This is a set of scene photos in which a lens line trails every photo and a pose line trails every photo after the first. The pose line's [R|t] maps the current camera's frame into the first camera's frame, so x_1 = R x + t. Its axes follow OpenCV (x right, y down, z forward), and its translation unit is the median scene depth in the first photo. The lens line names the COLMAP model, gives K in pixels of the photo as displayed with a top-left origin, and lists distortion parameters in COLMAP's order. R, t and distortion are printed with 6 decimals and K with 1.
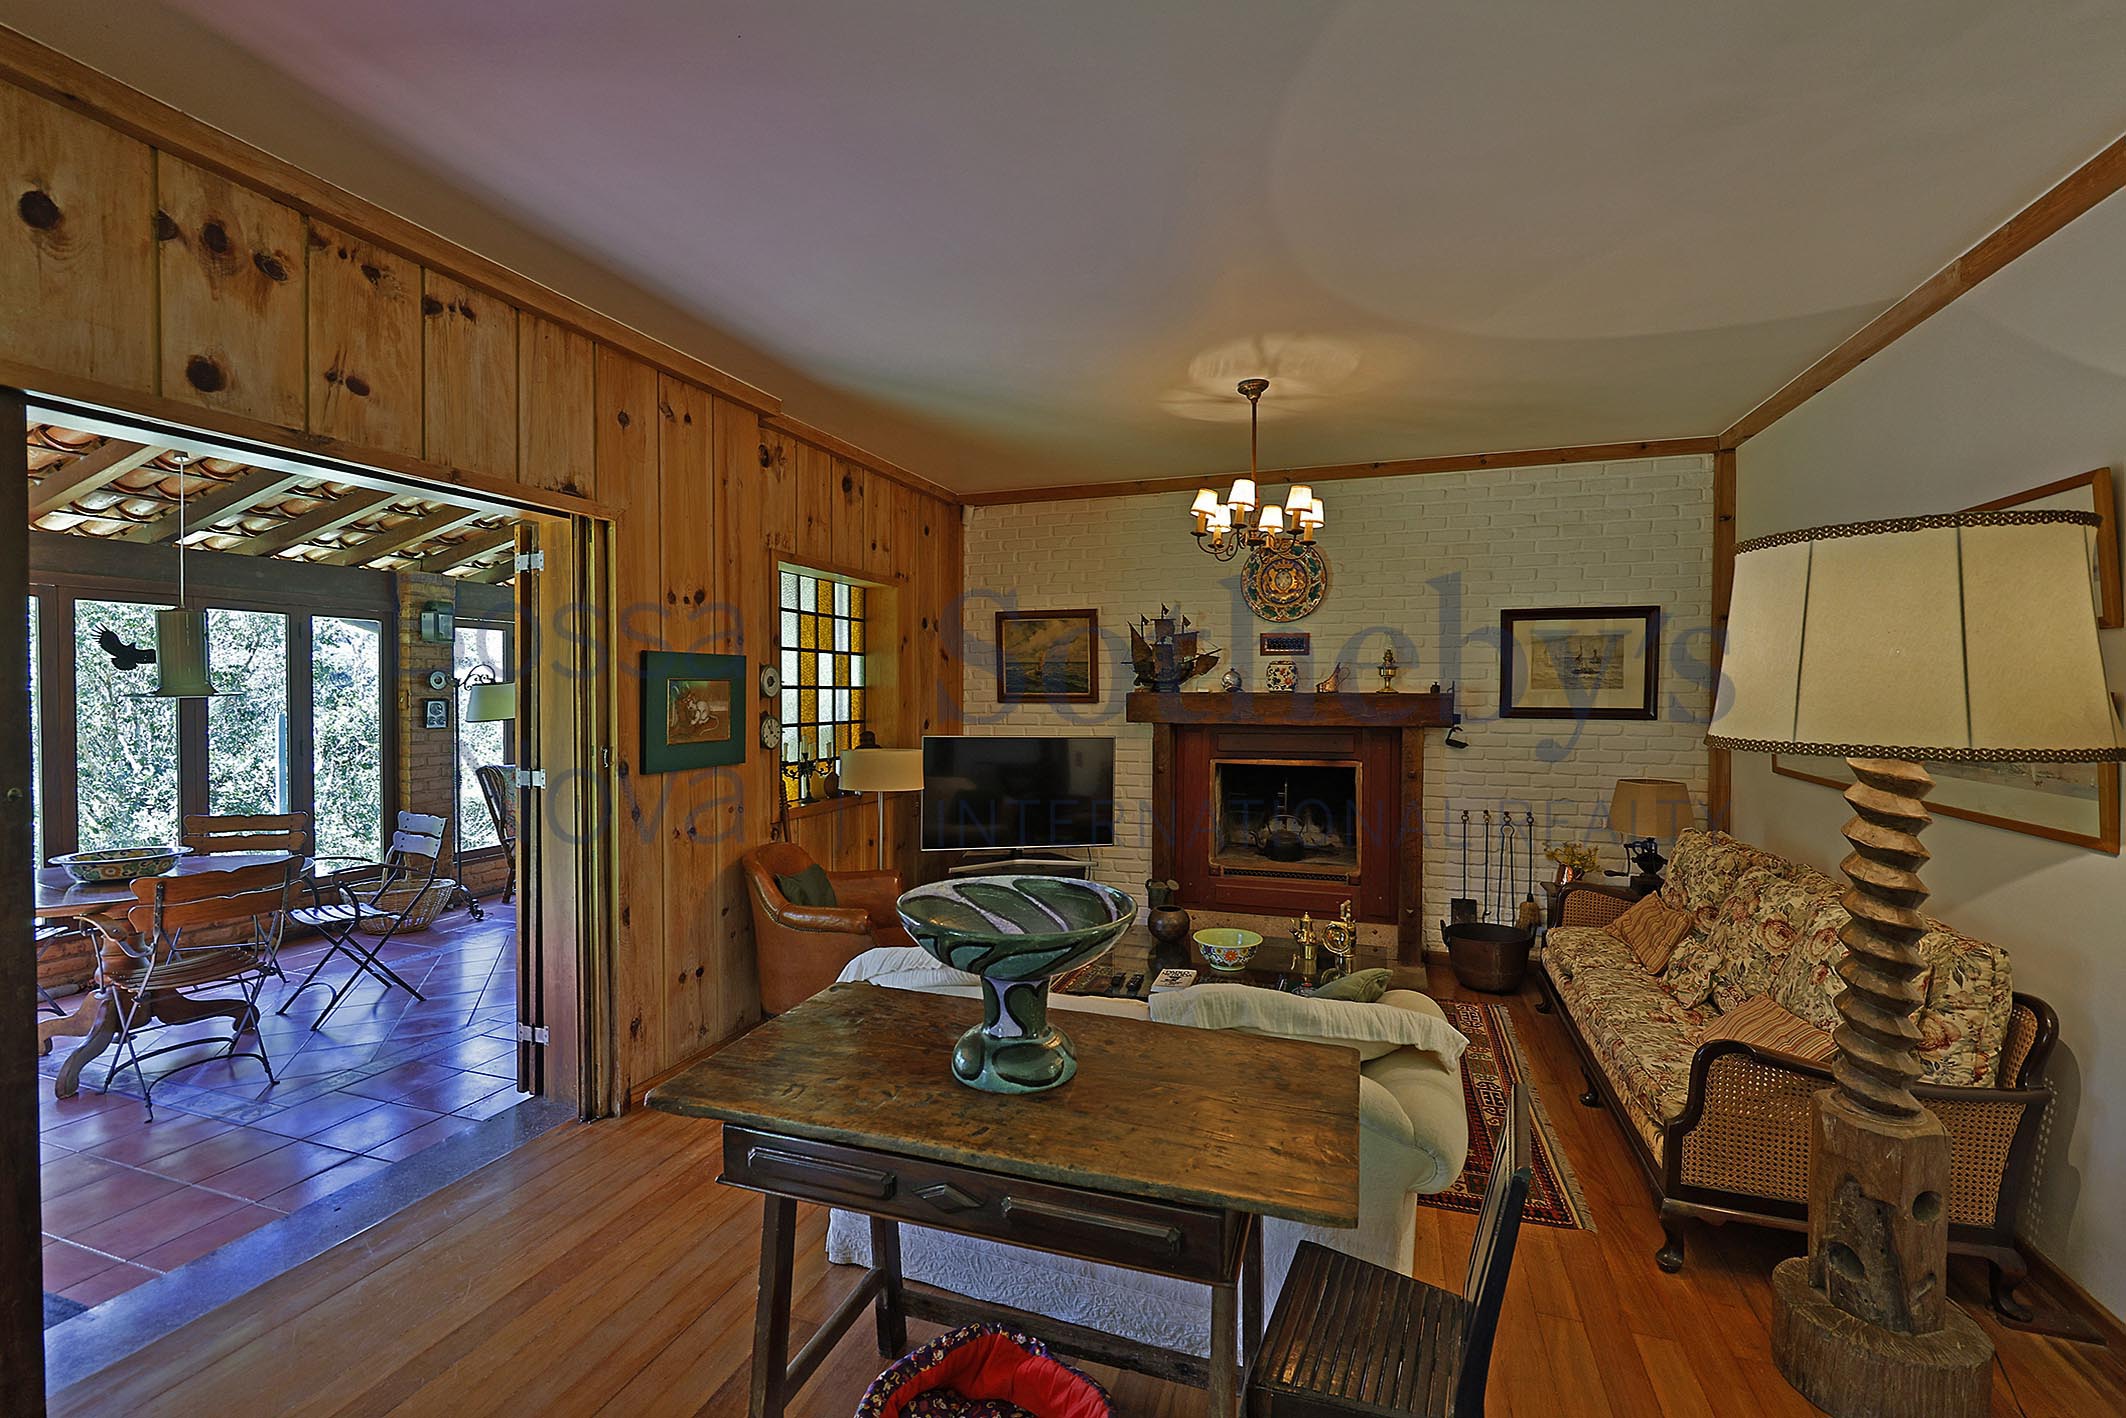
lens RADIAL K [[910.2, 0, 1067.7], [0, 910.2, 696.1], [0, 0, 1]] dist [-0.000688, 0.000387]
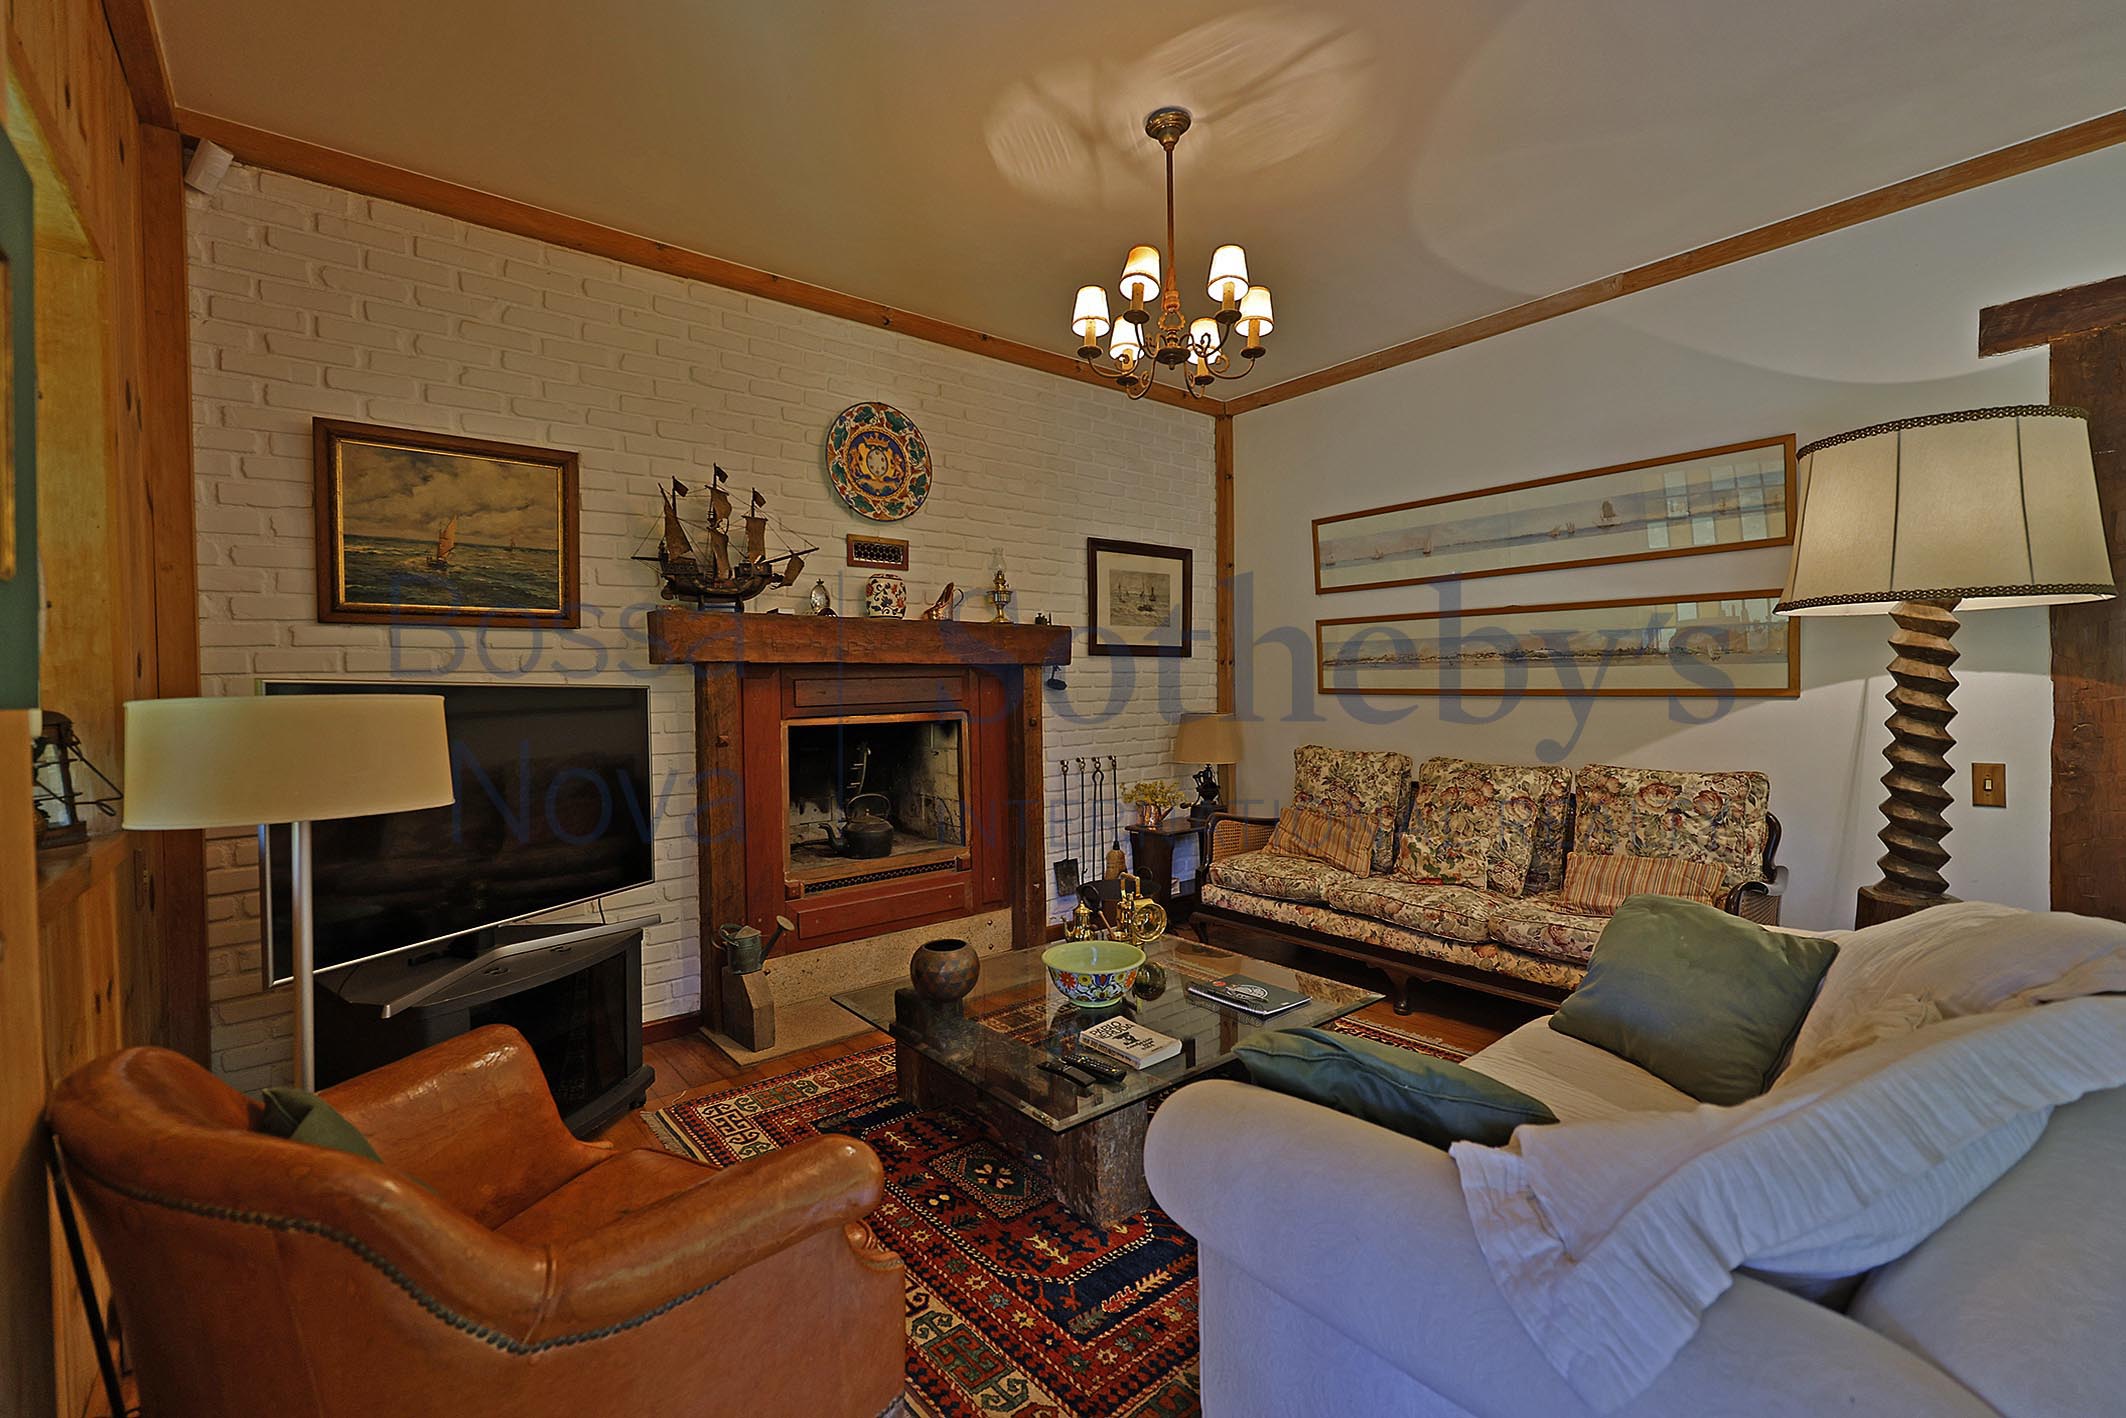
lens RADIAL K [[910.2, 0, 1063.1], [0, 910.2, 707.8], [0, 0, 1]] dist [-0.000688, 0.000387]
pose [[0.523142, -0.028458, 0.851770, -0.320010], [0.023533, 0.999544, 0.018942, 0.058602], [-0.851920, 0.010135, 0.523573, 0.543327]]
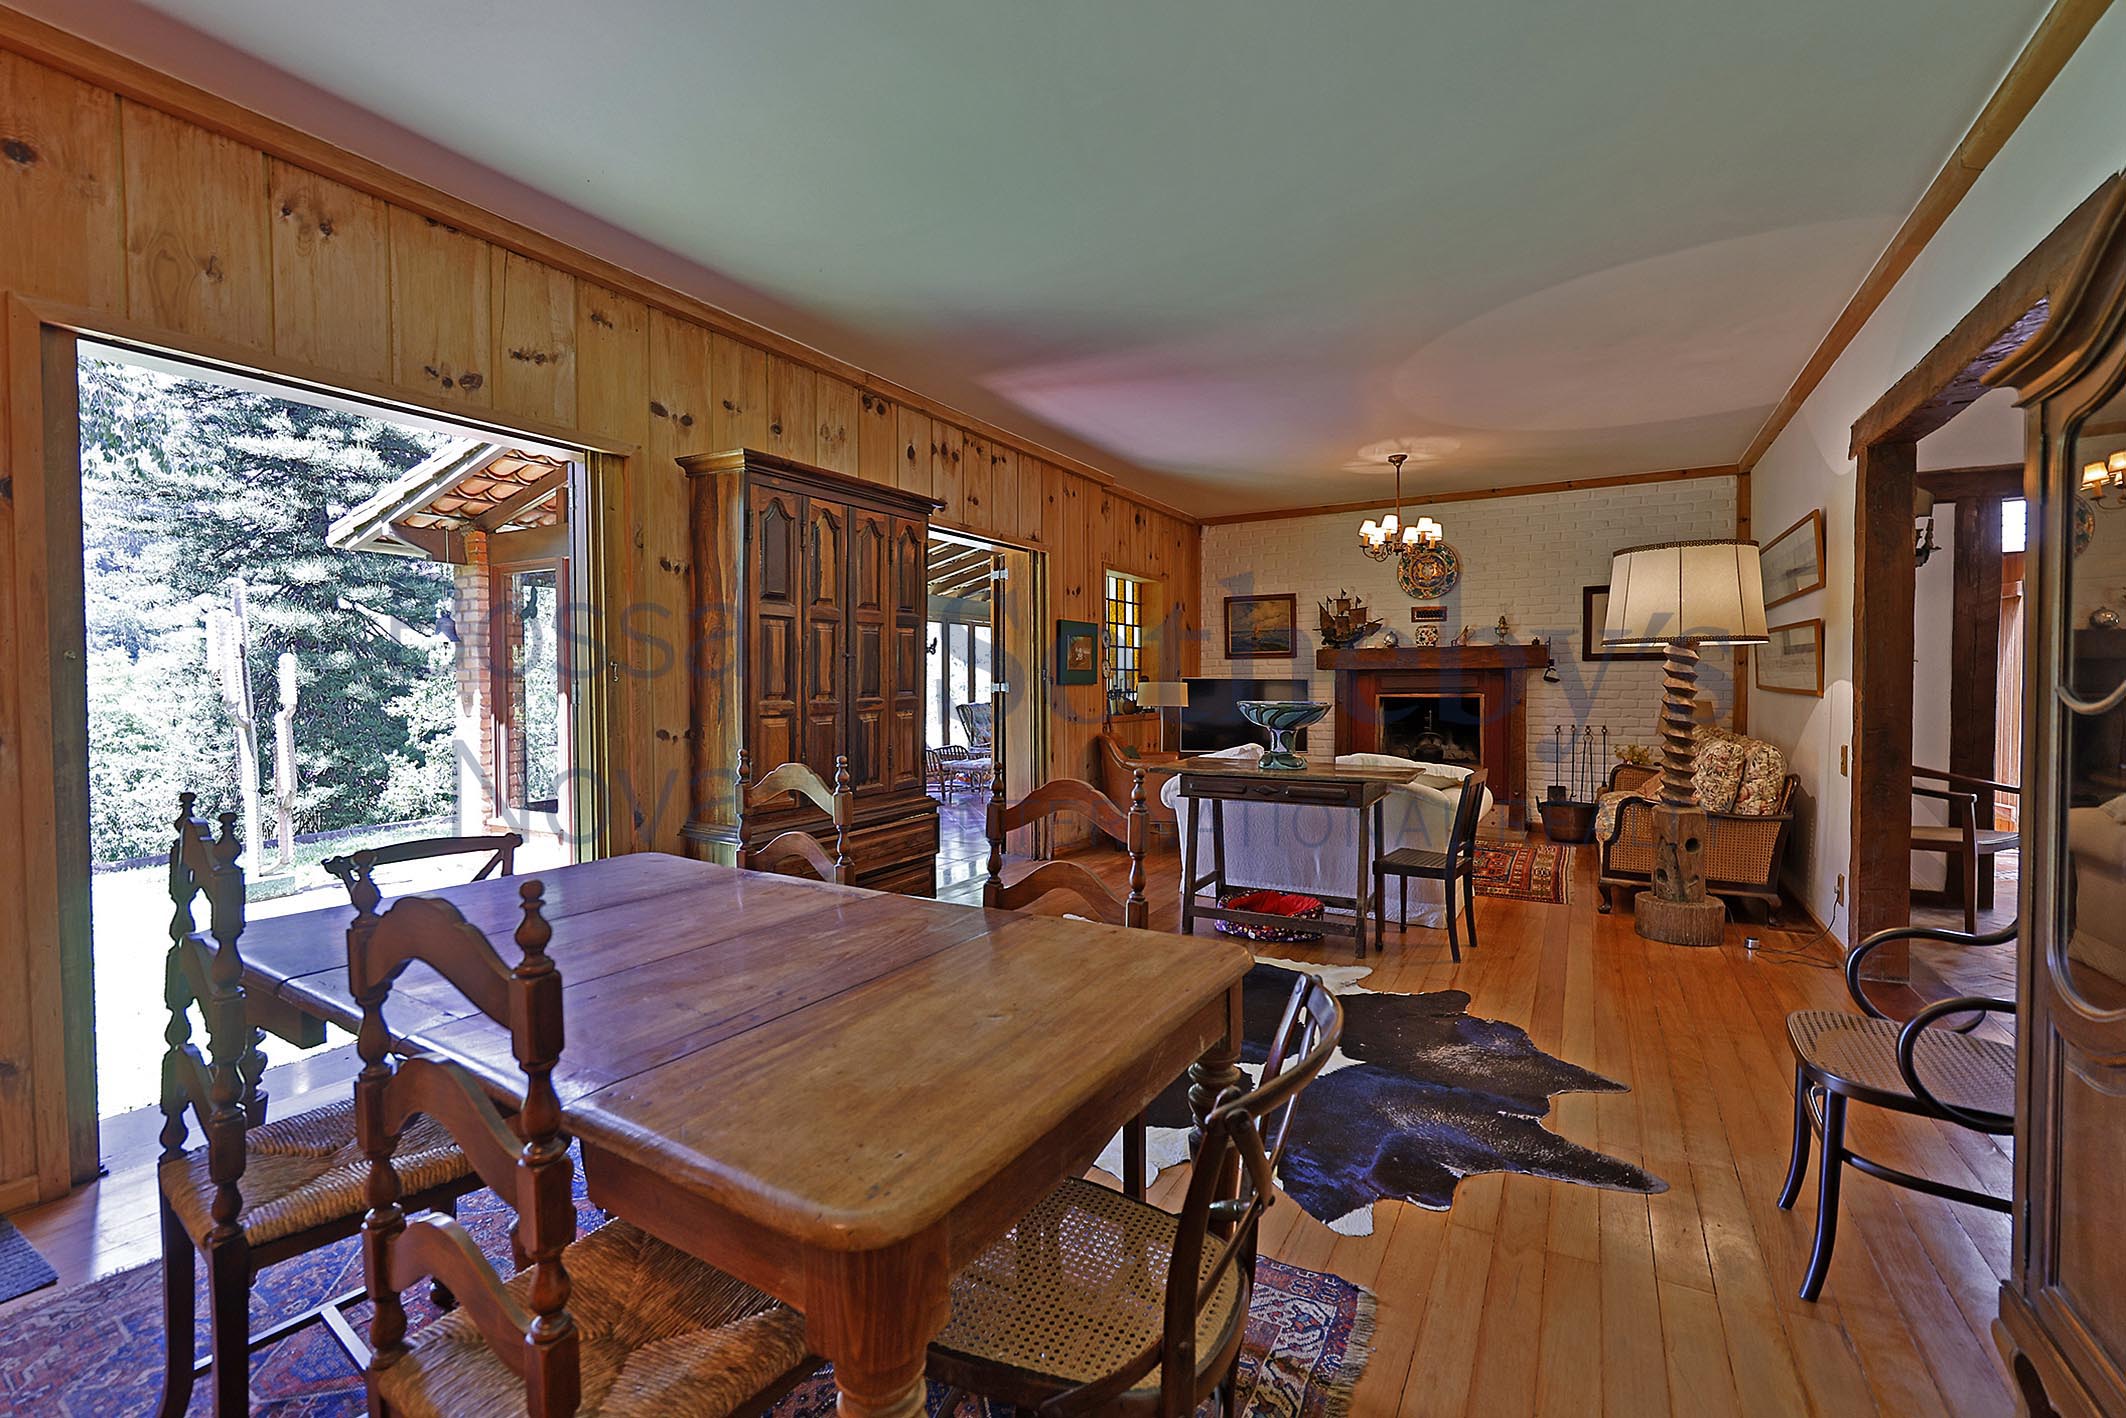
lens RADIAL K [[910.2, 0, 1060.2], [0, 910.2, 704.5], [0, 0, 1]] dist [-0.000688, 0.000387]
pose [[0.980716, -0.000832, -0.195438, -0.061019], [0.004418, 0.999830, 0.017914, 0.063533], [0.195389, -0.018432, 0.980553, -0.592005]]
